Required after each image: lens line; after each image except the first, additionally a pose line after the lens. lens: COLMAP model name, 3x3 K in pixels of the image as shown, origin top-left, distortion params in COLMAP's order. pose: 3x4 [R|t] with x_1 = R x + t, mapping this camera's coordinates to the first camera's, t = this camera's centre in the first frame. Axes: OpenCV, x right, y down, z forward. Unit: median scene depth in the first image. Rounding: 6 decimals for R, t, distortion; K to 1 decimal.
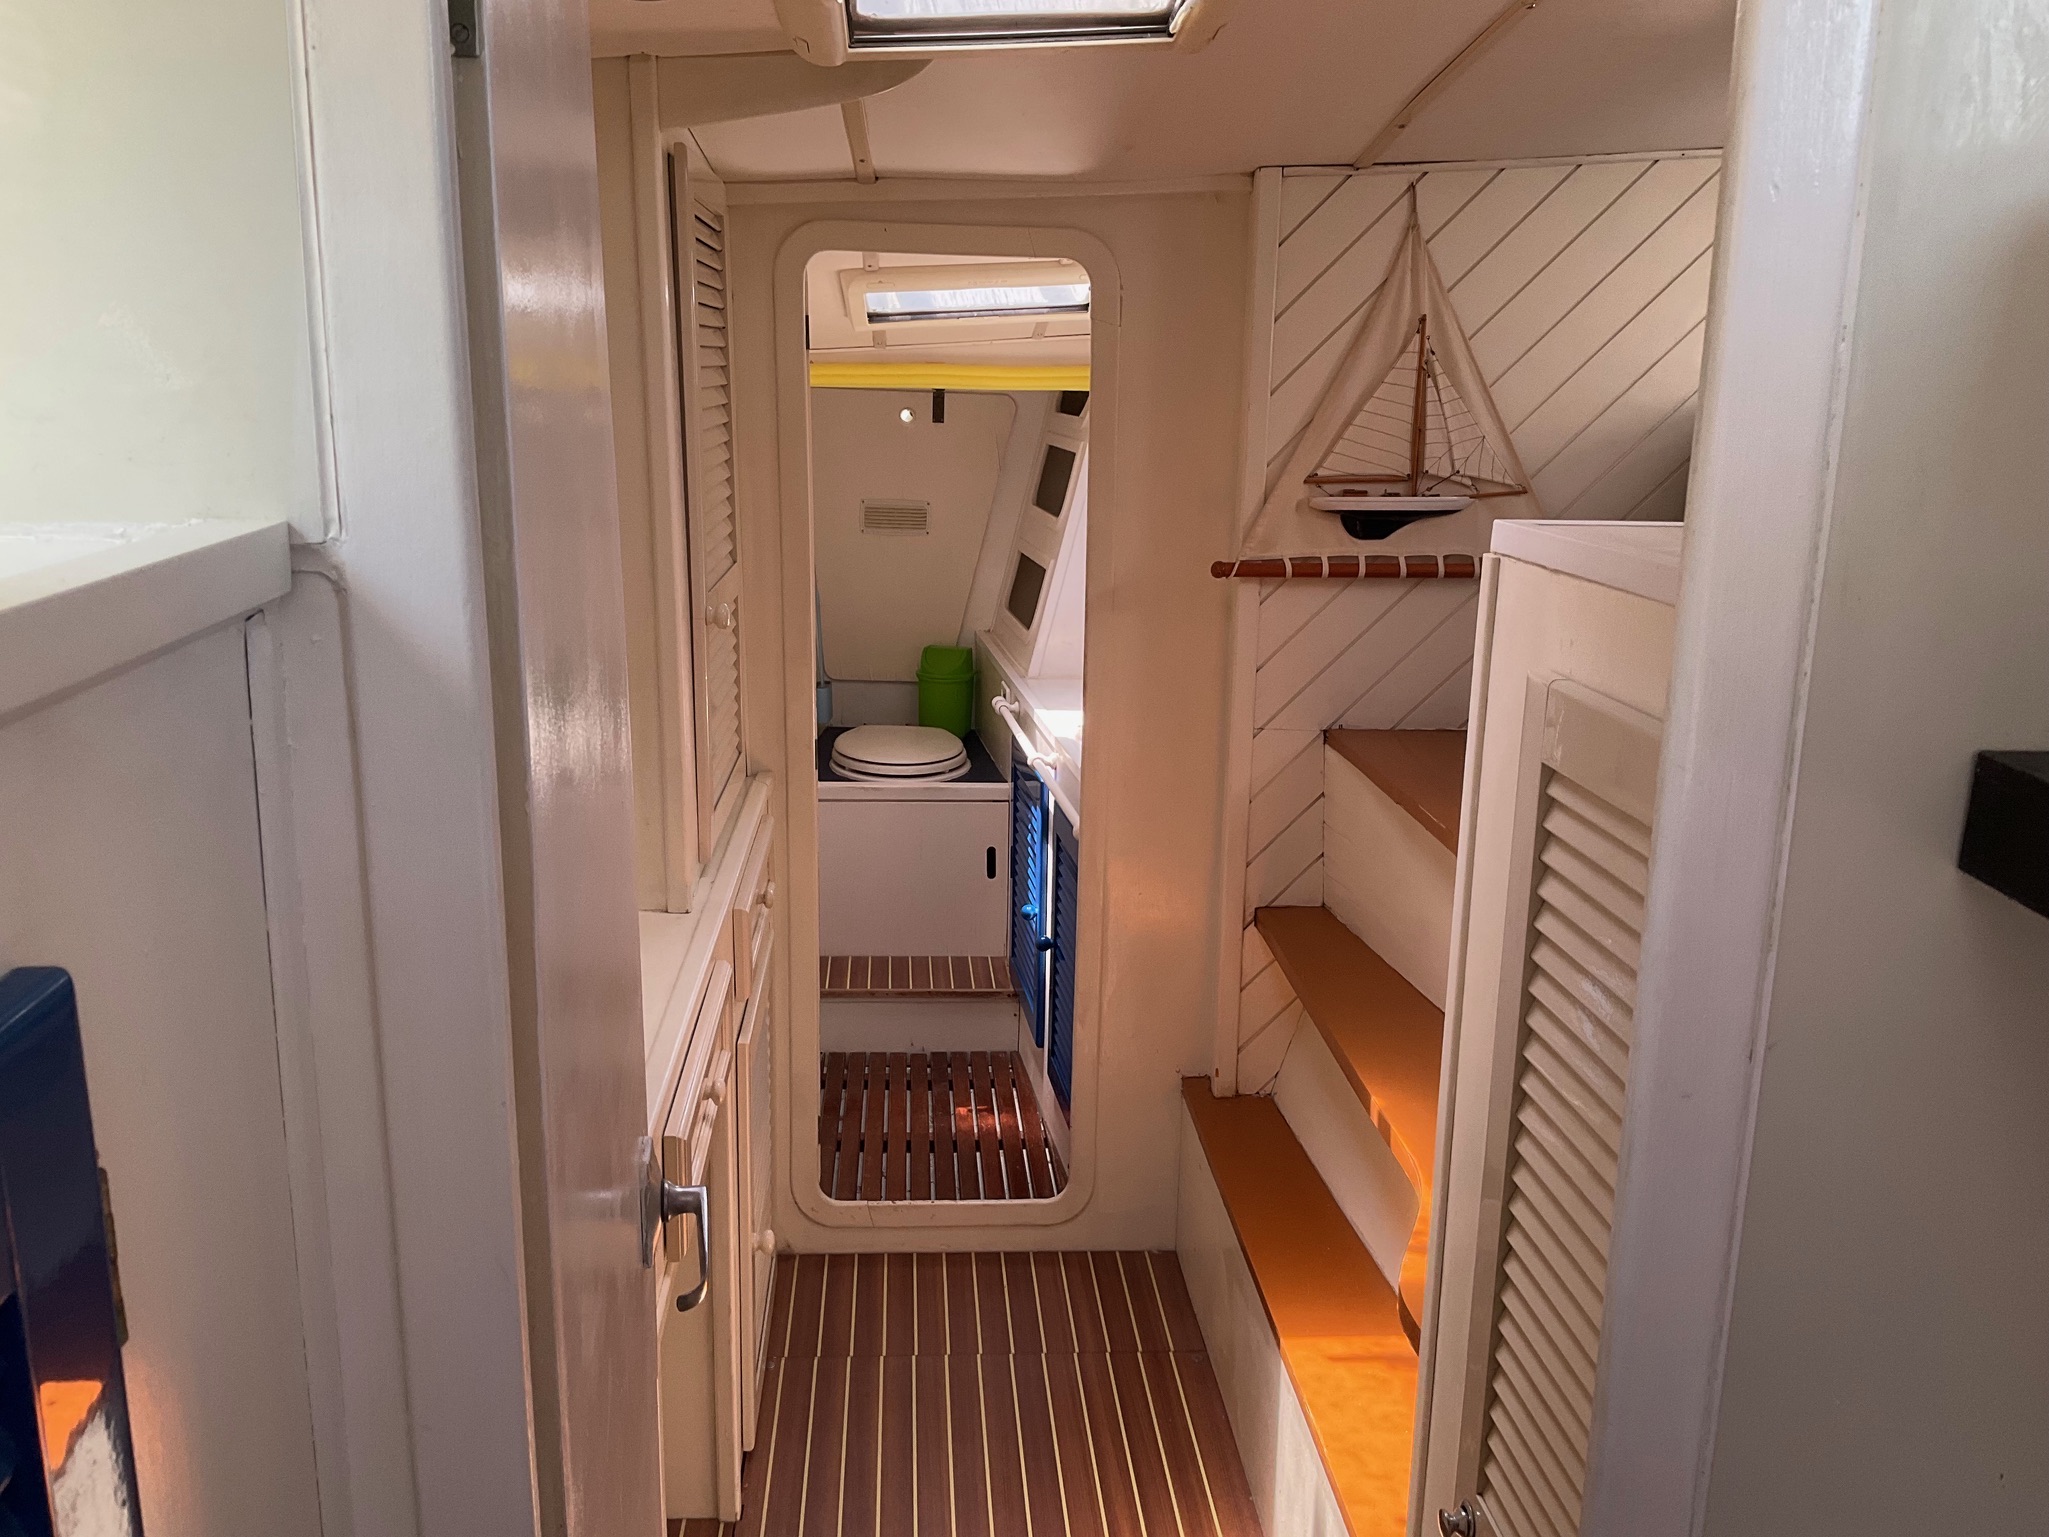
lens RADIAL K [[1680.8, 0, 1006.7], [0, 1680.8, 770.5], [0, 0, 1]] dist [0.065383, -0.108284]
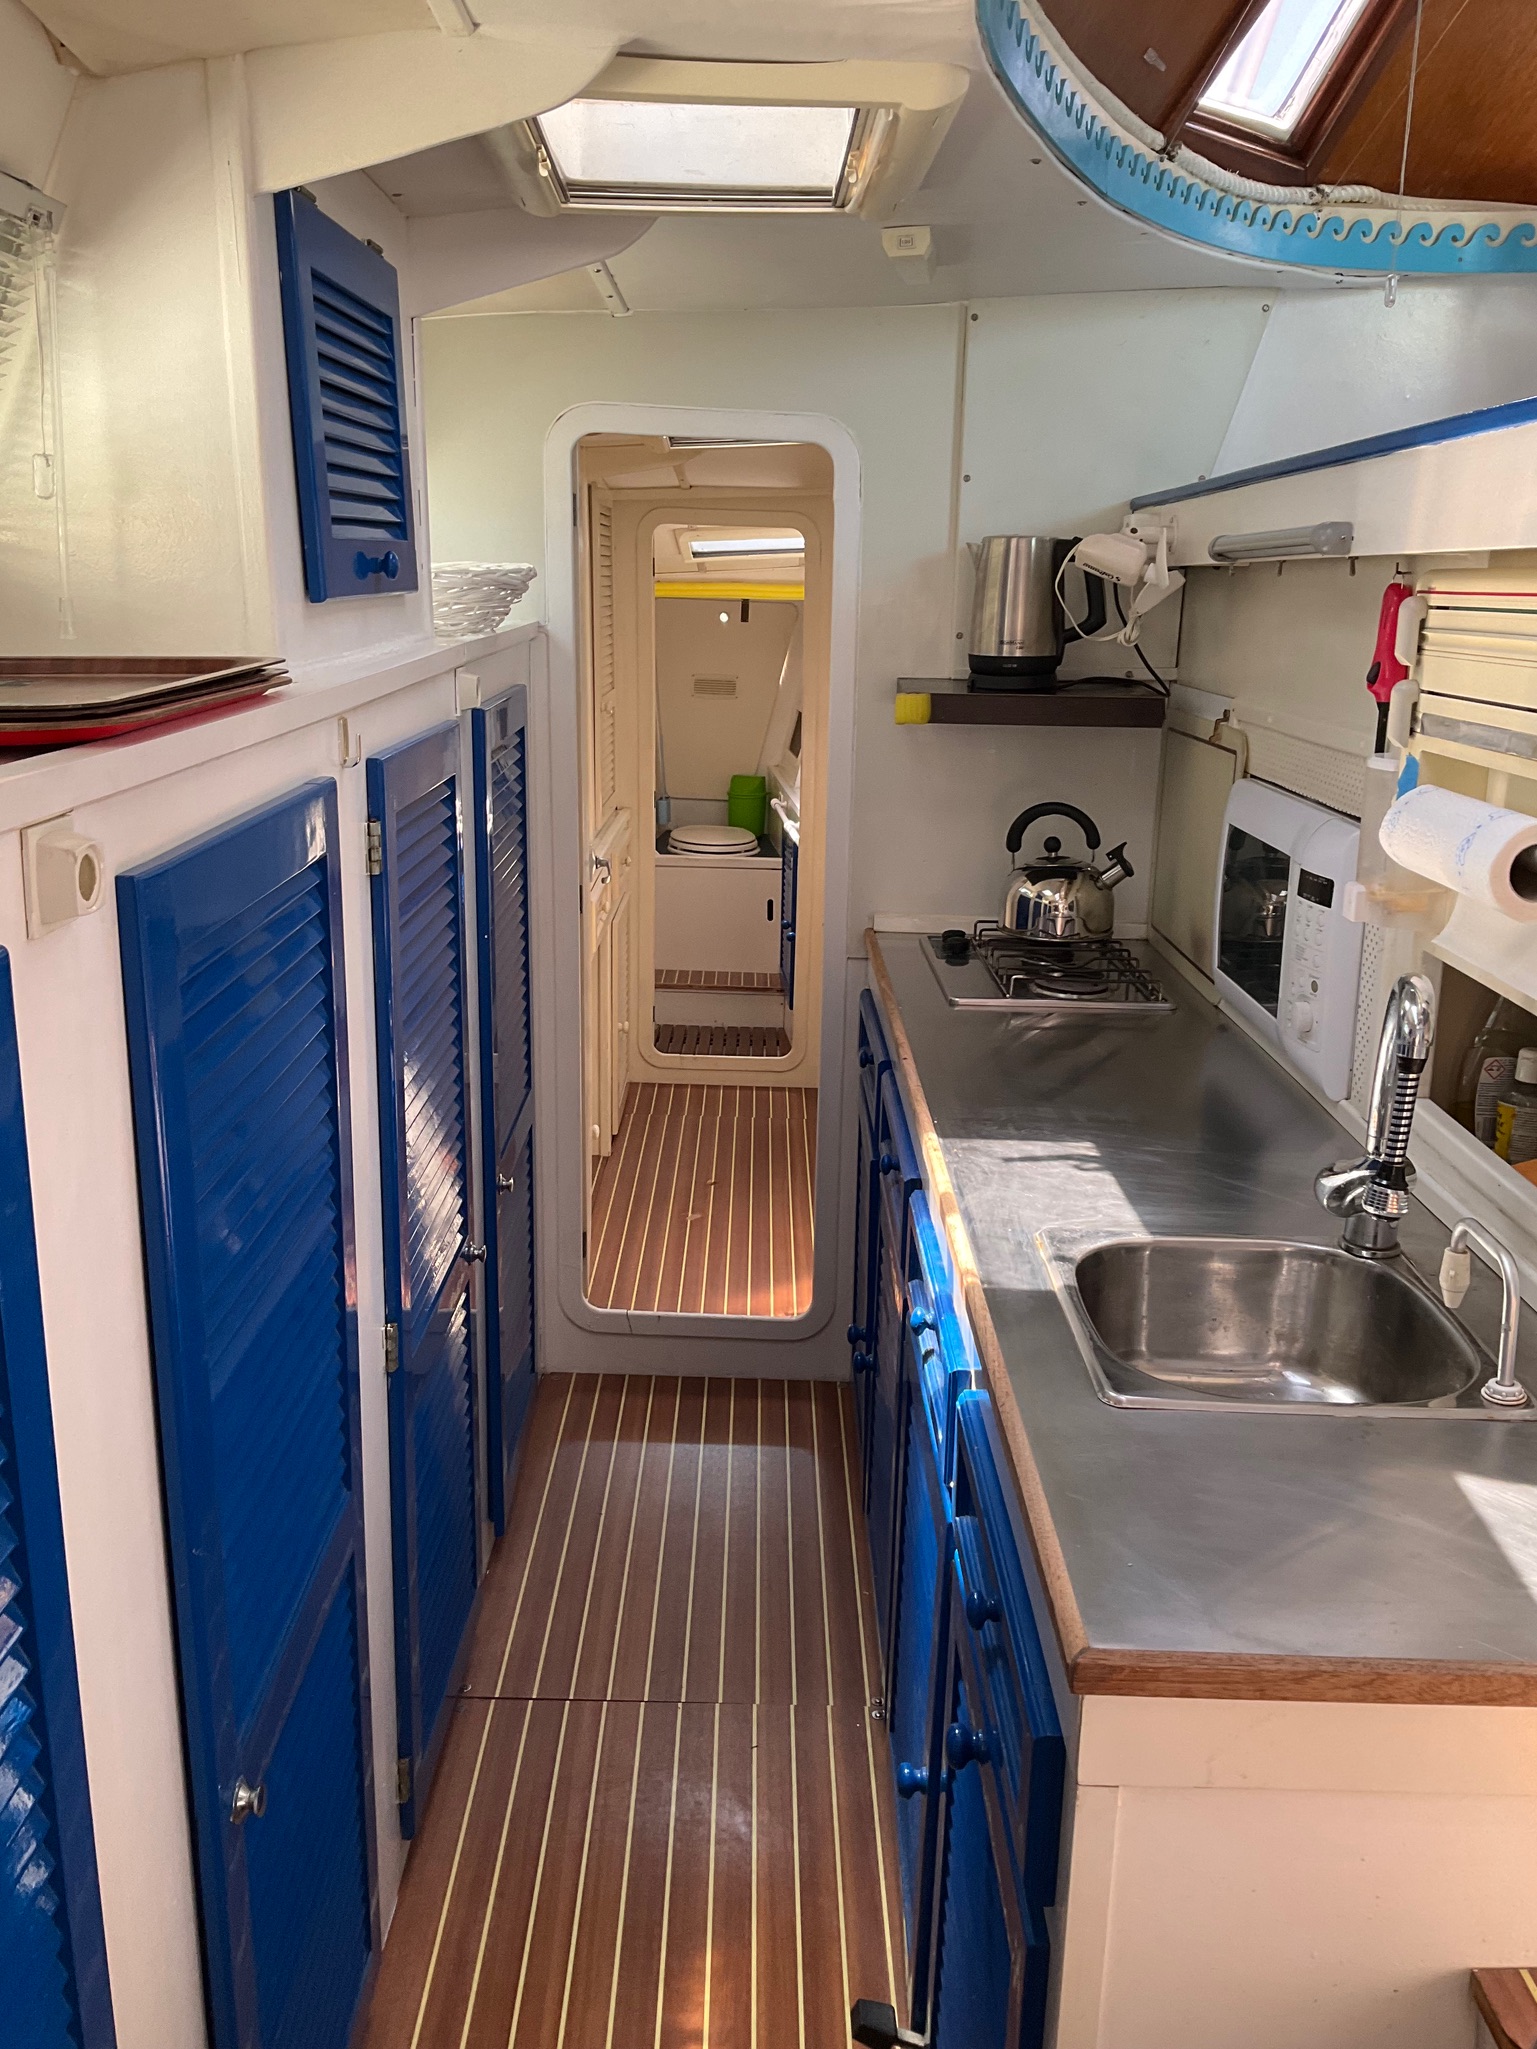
lens RADIAL K [[1680.8, 0, 774.2], [0, 1680.8, 1019.6], [0, 0, 1]] dist [0.065383, -0.108284]
pose [[0.998555, 0.021771, -0.049137, 0.116801], [-0.020818, 0.999587, 0.019823, 0.201419], [0.049548, -0.018771, 0.998595, -0.865586]]
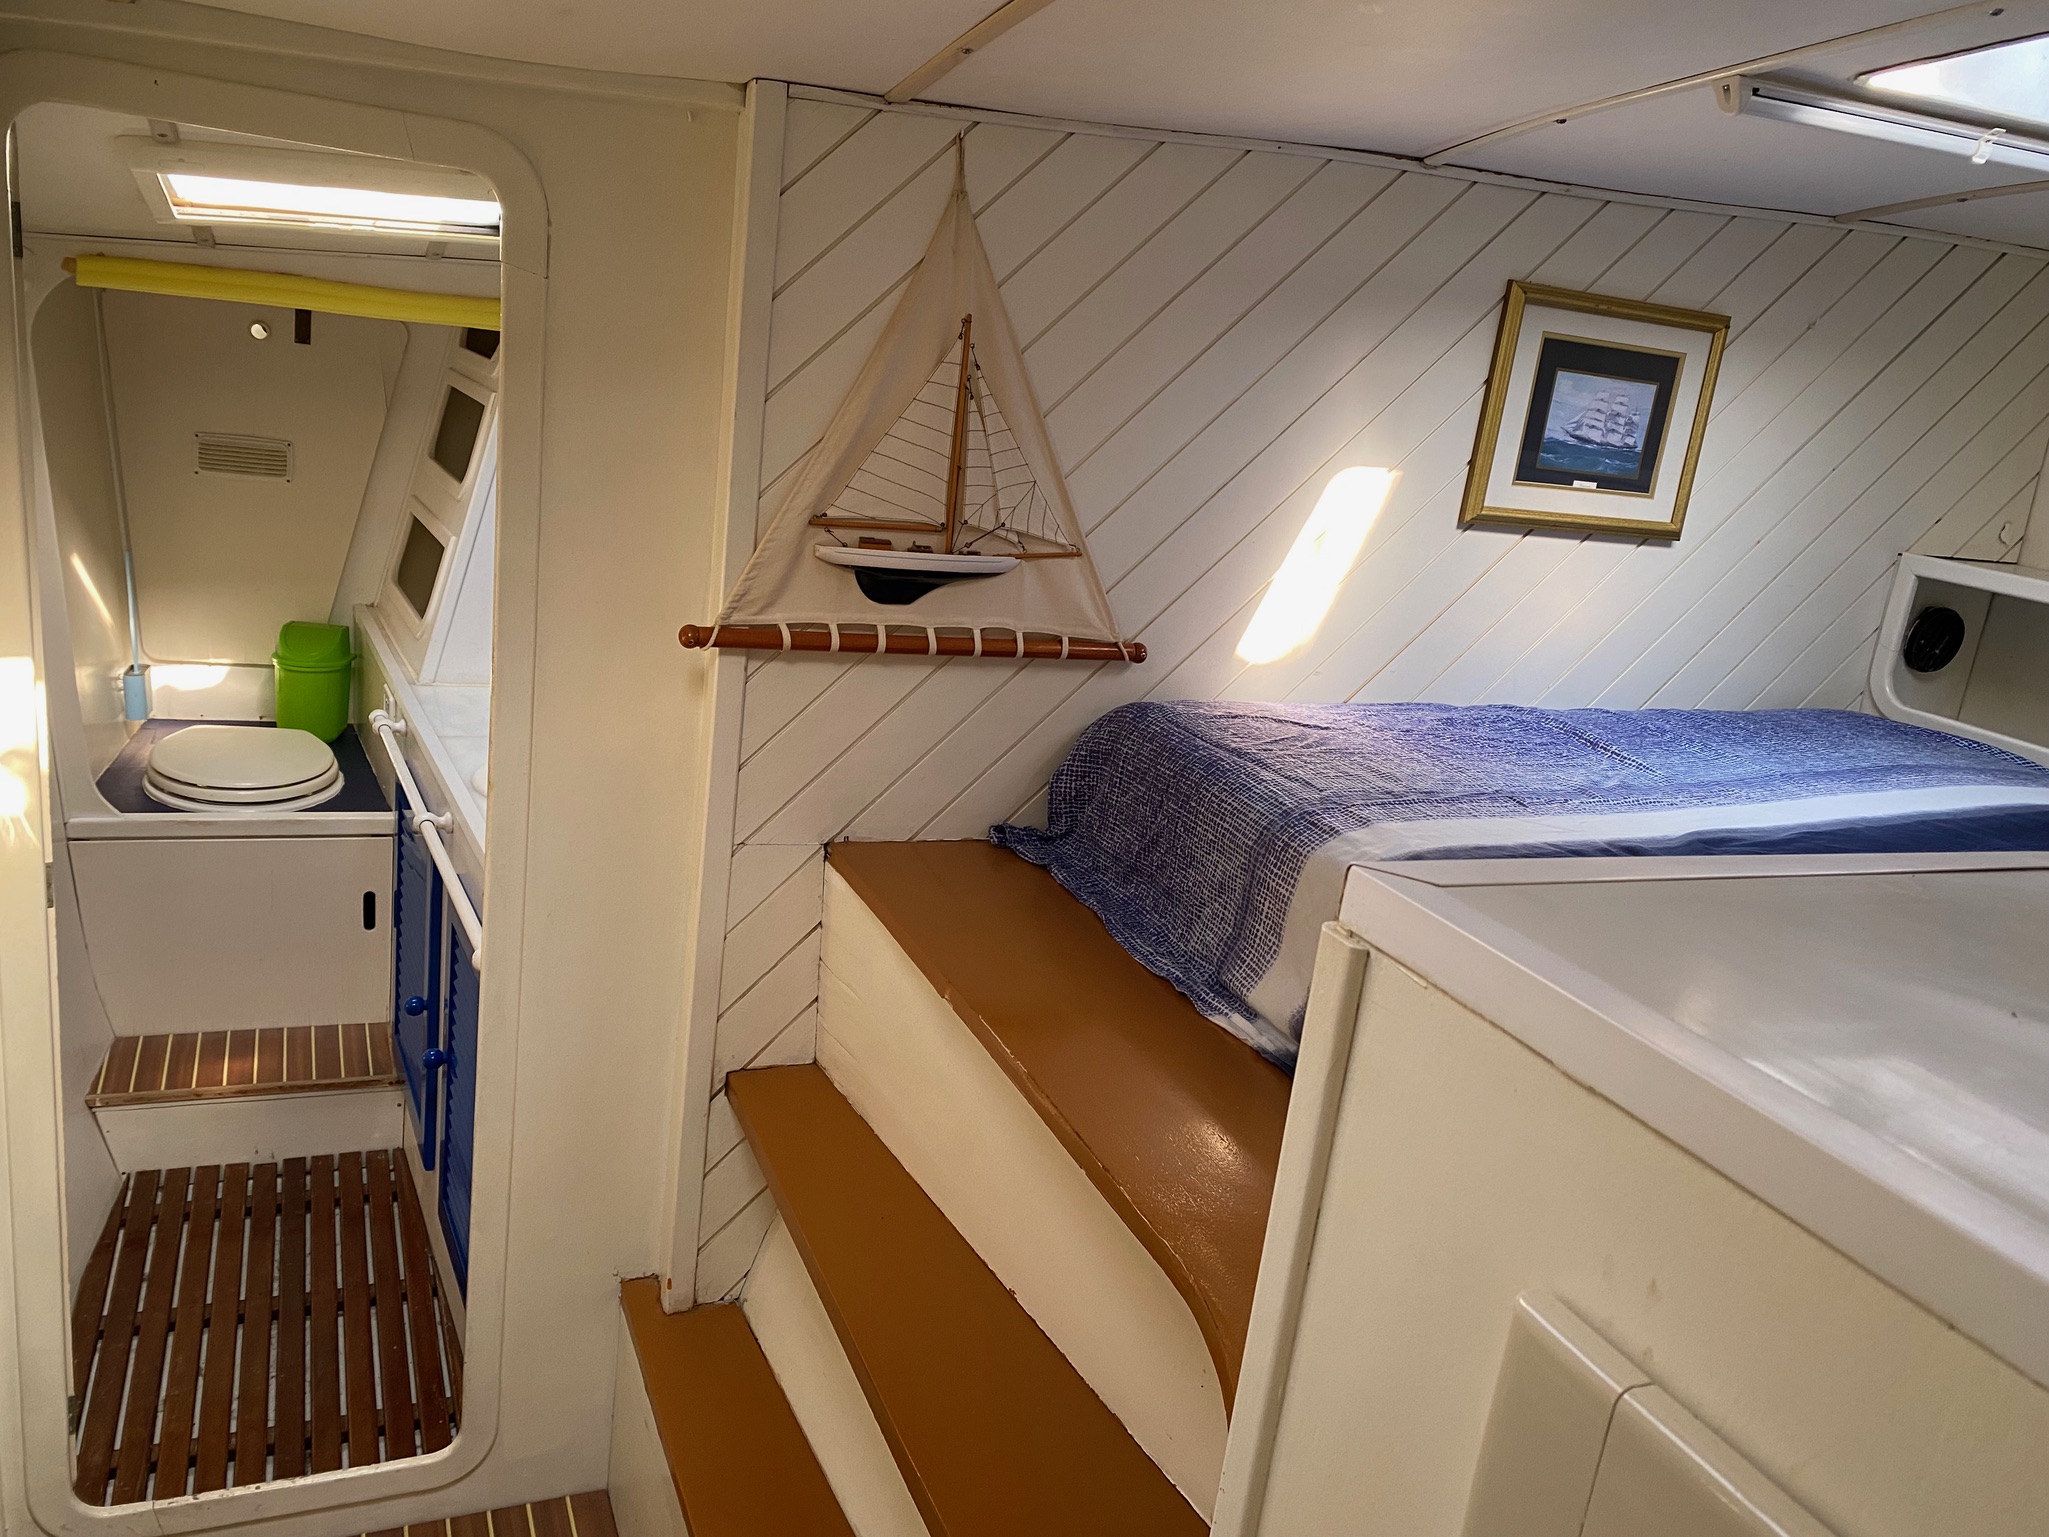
lens RADIAL K [[1567.7, 0, 1024.1], [0, 1567.7, 783.4], [0, 0, 1]] dist [0.030537, -0.040815]
pose [[0.931273, 0.007182, 0.364250, 0.013132], [-0.028056, 0.998250, 0.052047, -0.088512], [-0.363239, -0.058689, 0.929846, 0.295759]]
